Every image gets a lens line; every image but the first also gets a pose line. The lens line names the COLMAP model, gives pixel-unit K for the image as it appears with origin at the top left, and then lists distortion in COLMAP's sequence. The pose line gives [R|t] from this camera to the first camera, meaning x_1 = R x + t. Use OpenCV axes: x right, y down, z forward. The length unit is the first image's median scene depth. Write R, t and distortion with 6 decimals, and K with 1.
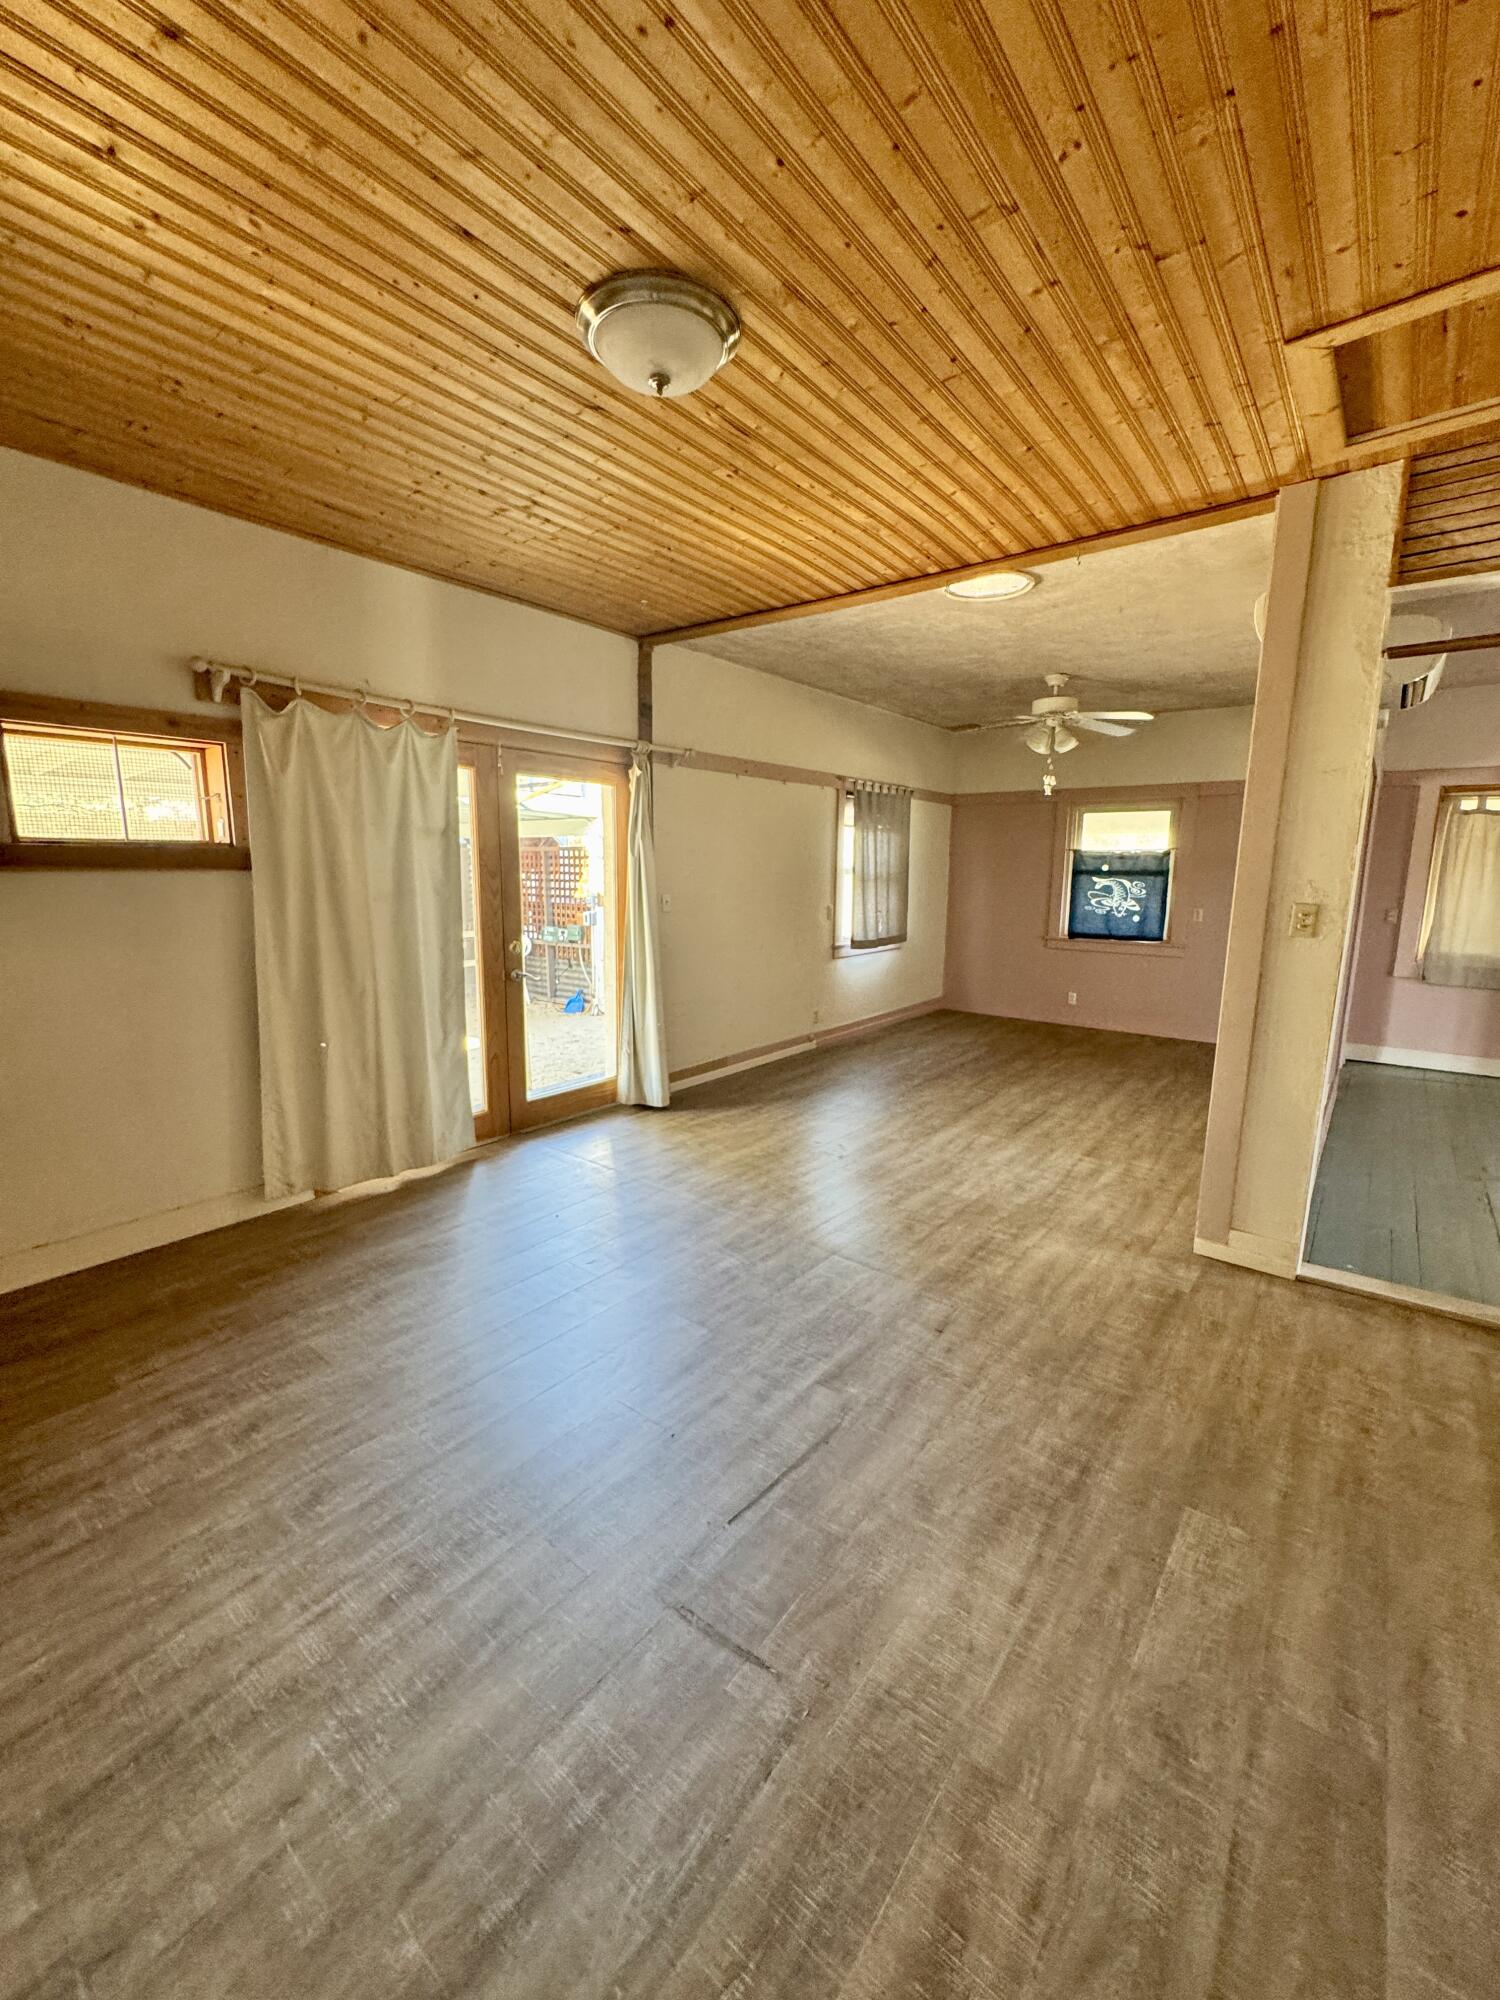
lens RADIAL K [[807.1, 0, 753.3], [0, 807.1, 998.3], [0, 0, 1]] dist [-0.004477, 0.000620]
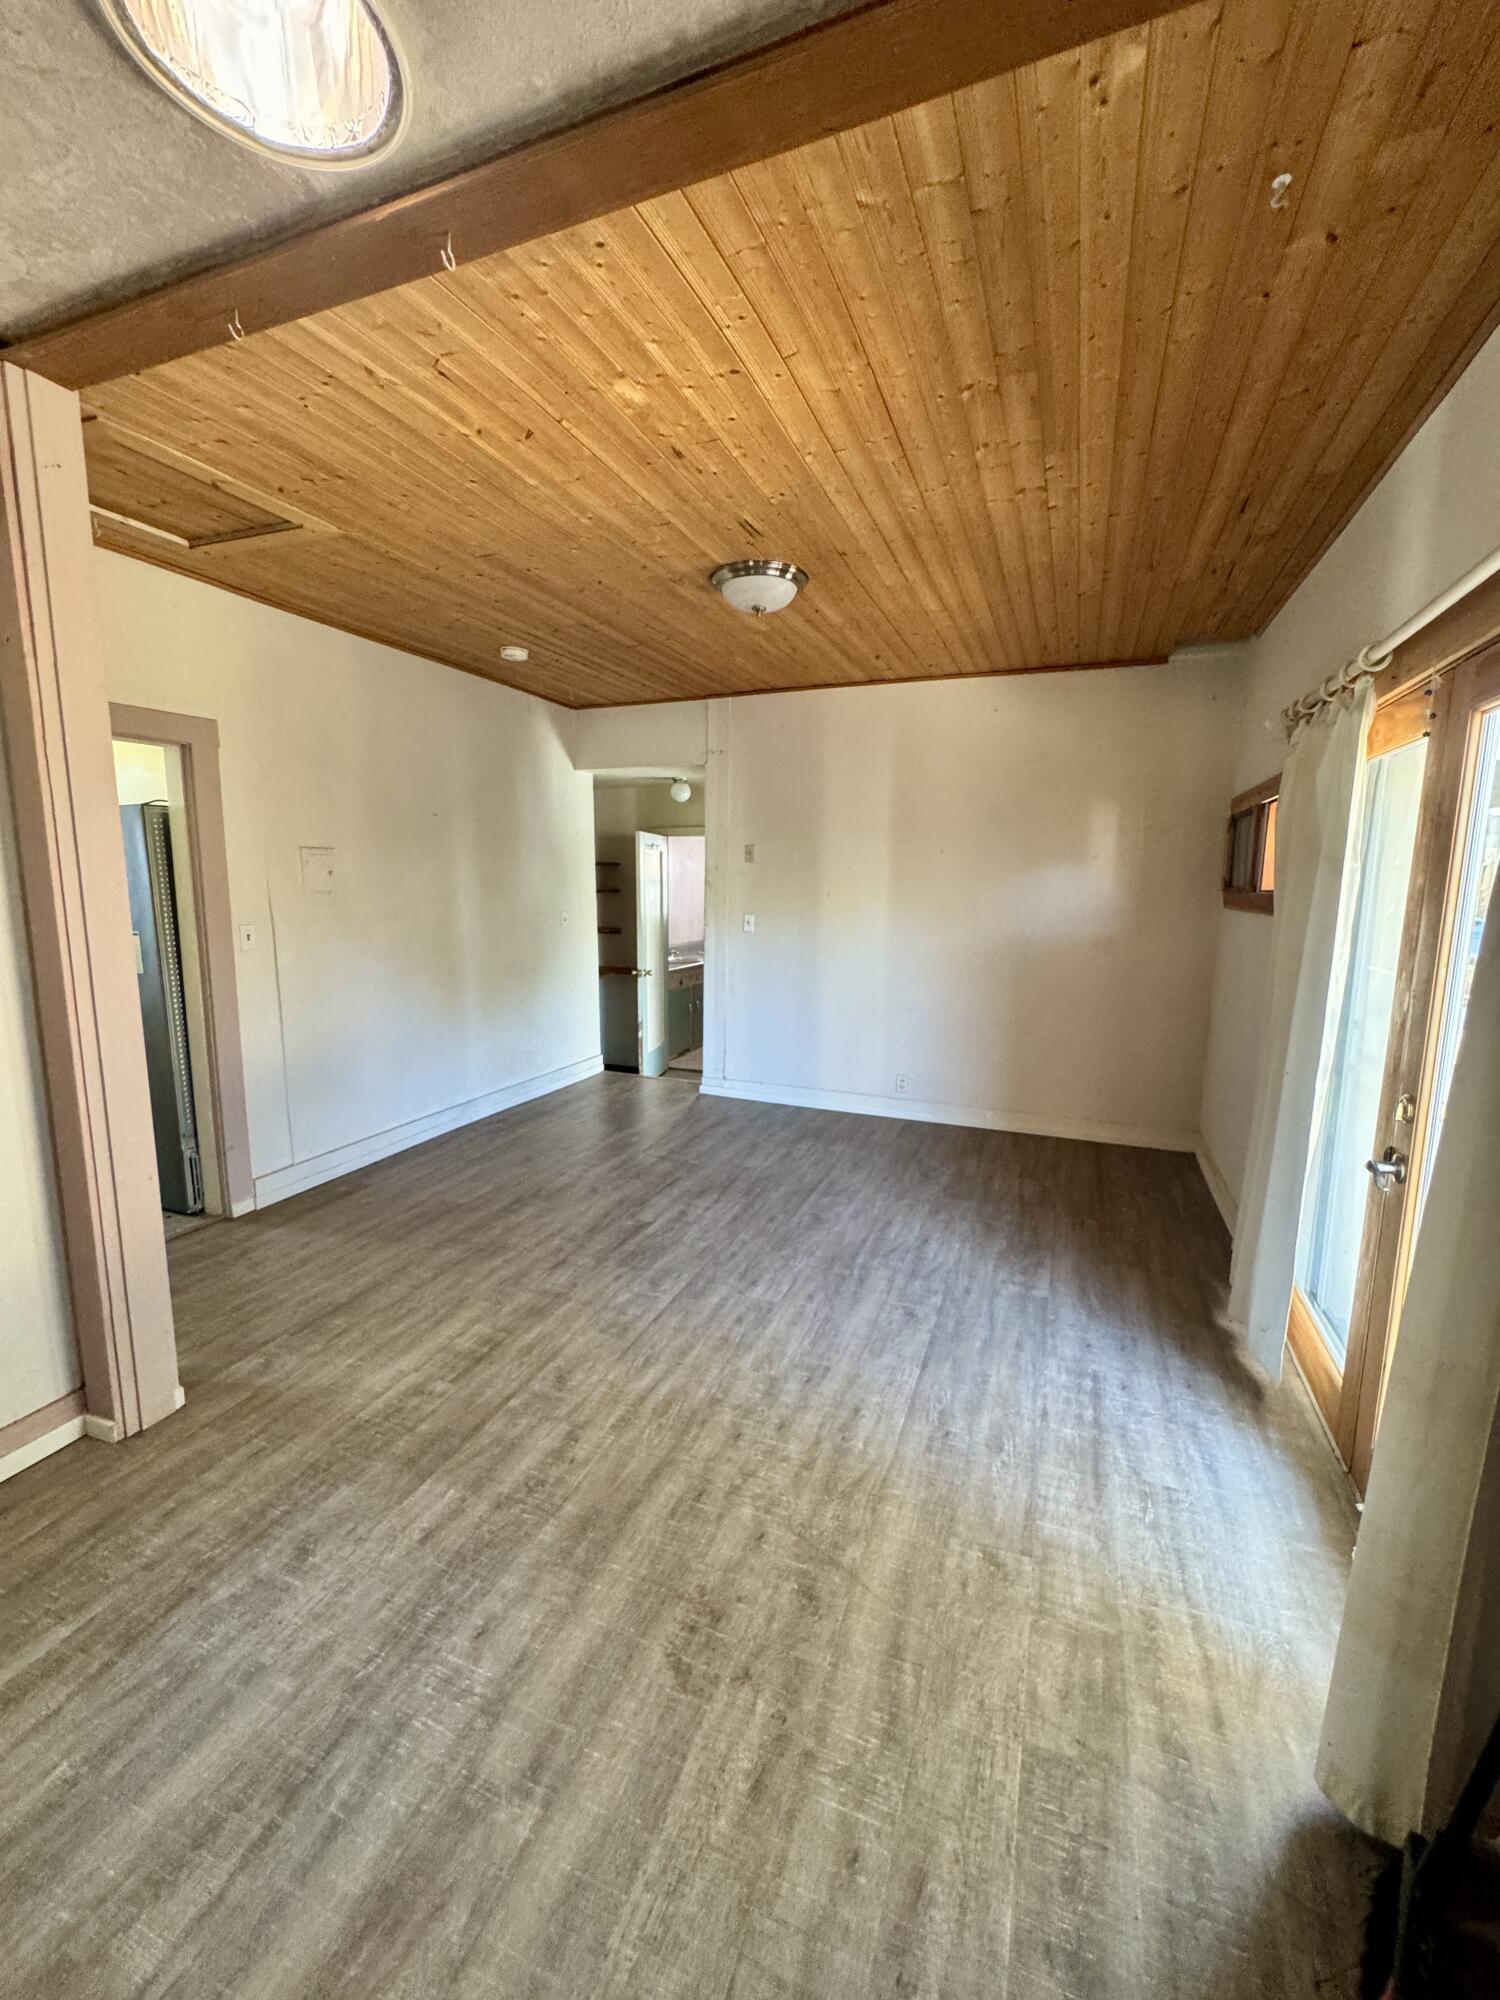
lens RADIAL K [[801.3, 0, 751.5], [0, 801.3, 1000.2], [0, 0, 1]] dist [-0.005586, 0.001124]
pose [[-0.958404, 0.023426, -0.284453, 0.210310], [-0.065323, 0.952169, 0.298509, -0.268712], [0.277841, 0.304674, -0.911032, 1.507551]]
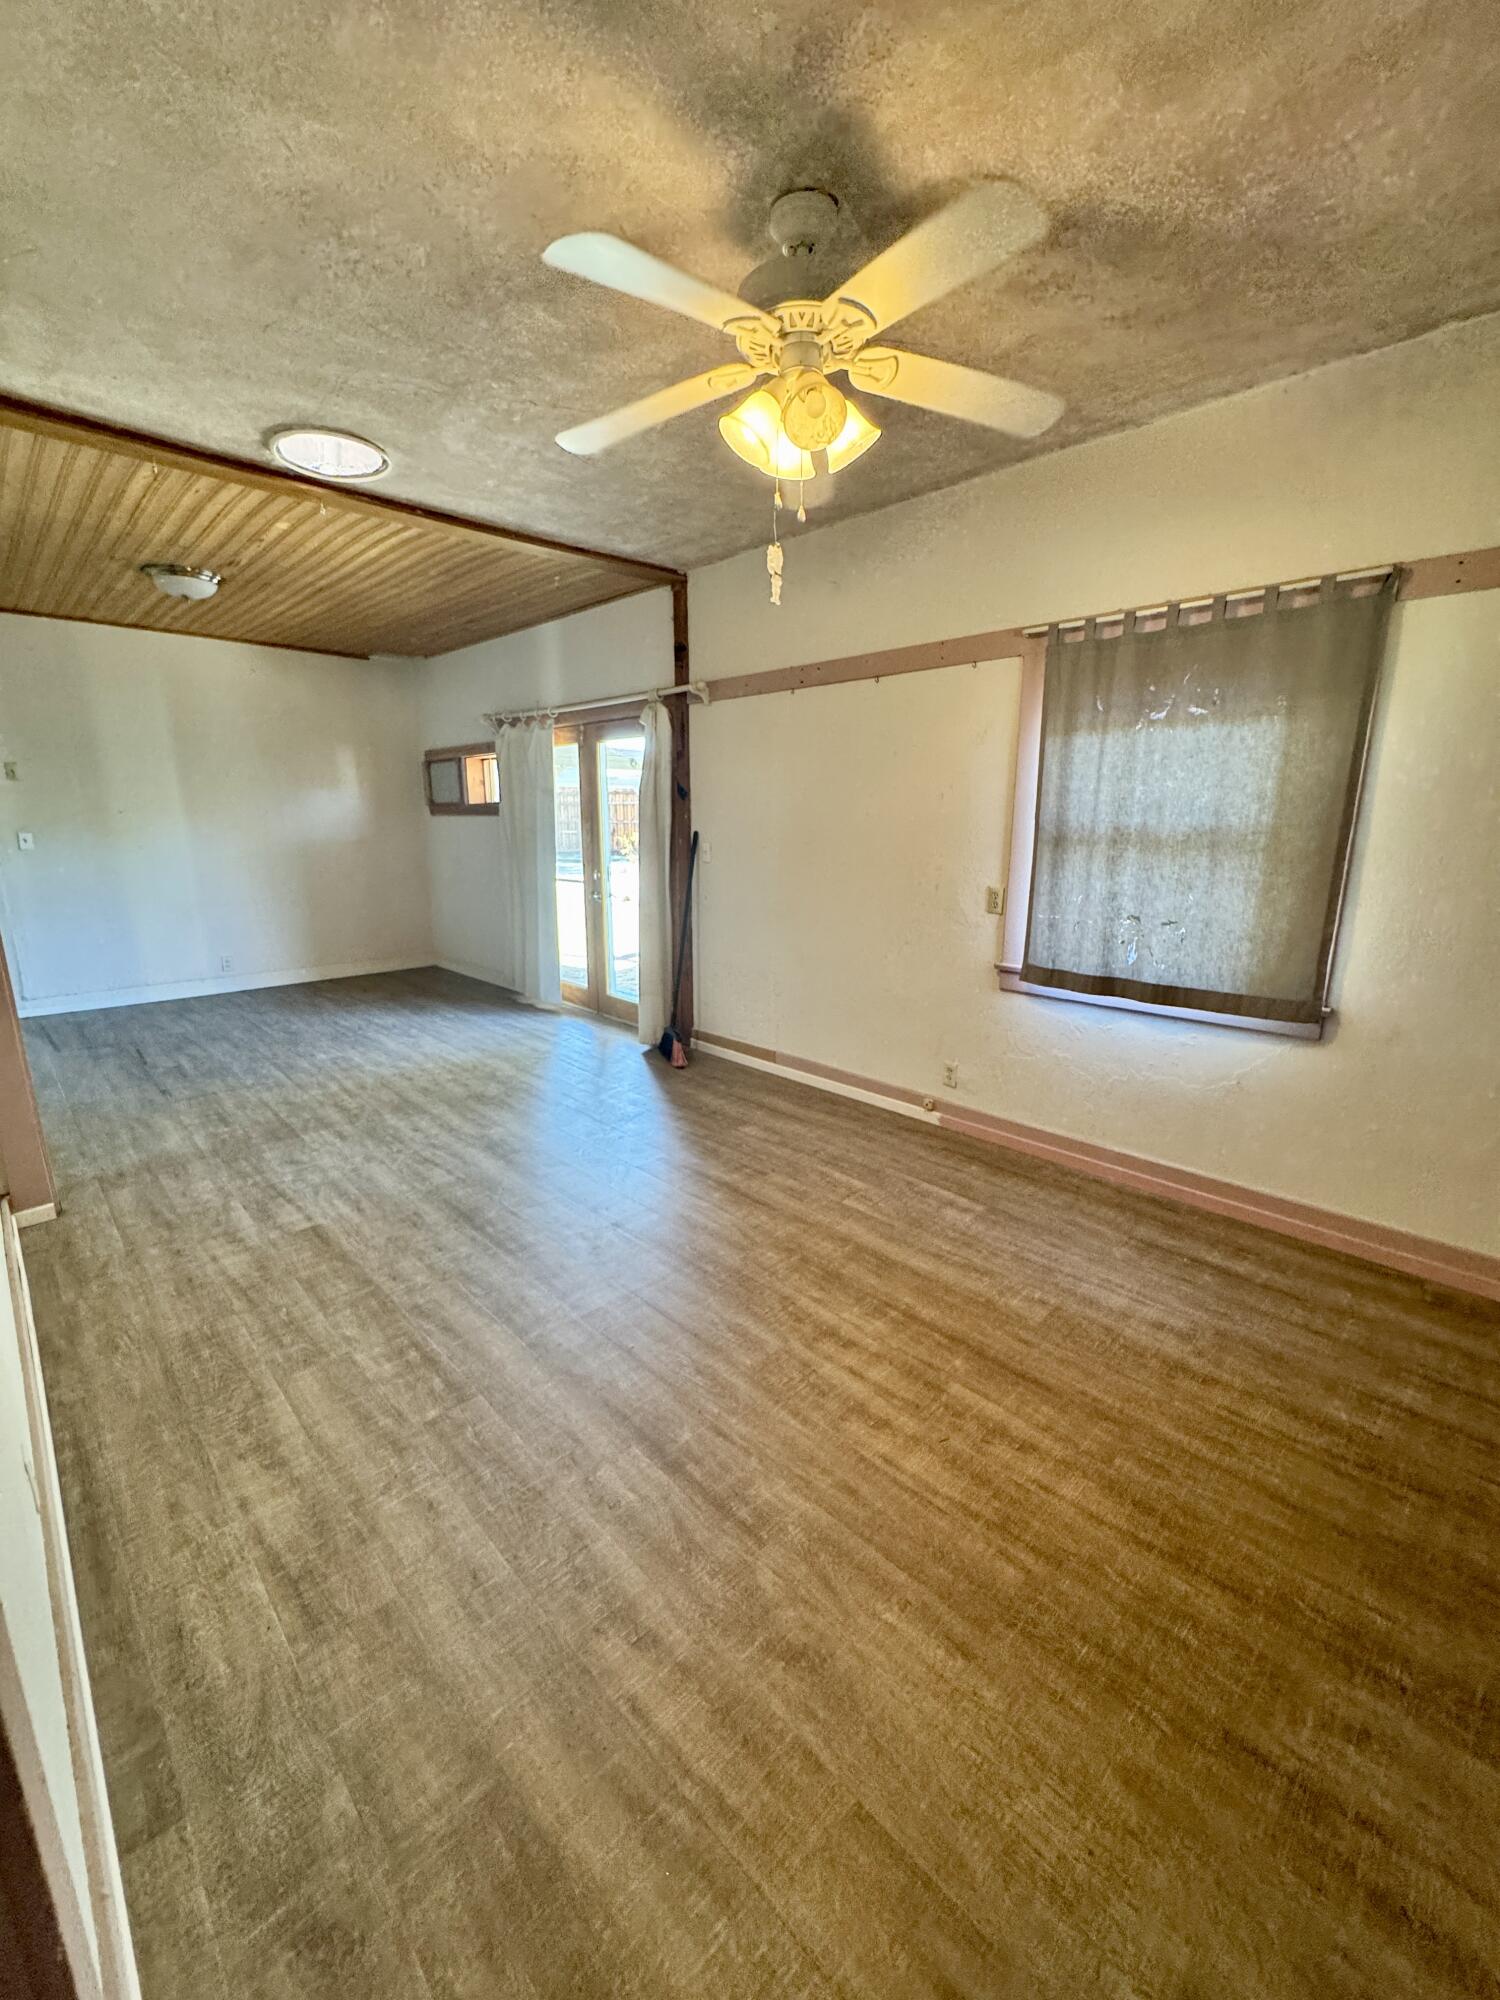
lens RADIAL K [[801.3, 0, 751.5], [0, 801.3, 1000.2], [0, 0, 1]] dist [-0.005586, 0.001124]
pose [[-0.126174, 0.216434, -0.968110, 1.172421], [-0.167048, 0.957337, 0.235798, -0.258551], [0.977842, 0.191473, -0.084636, 1.644555]]
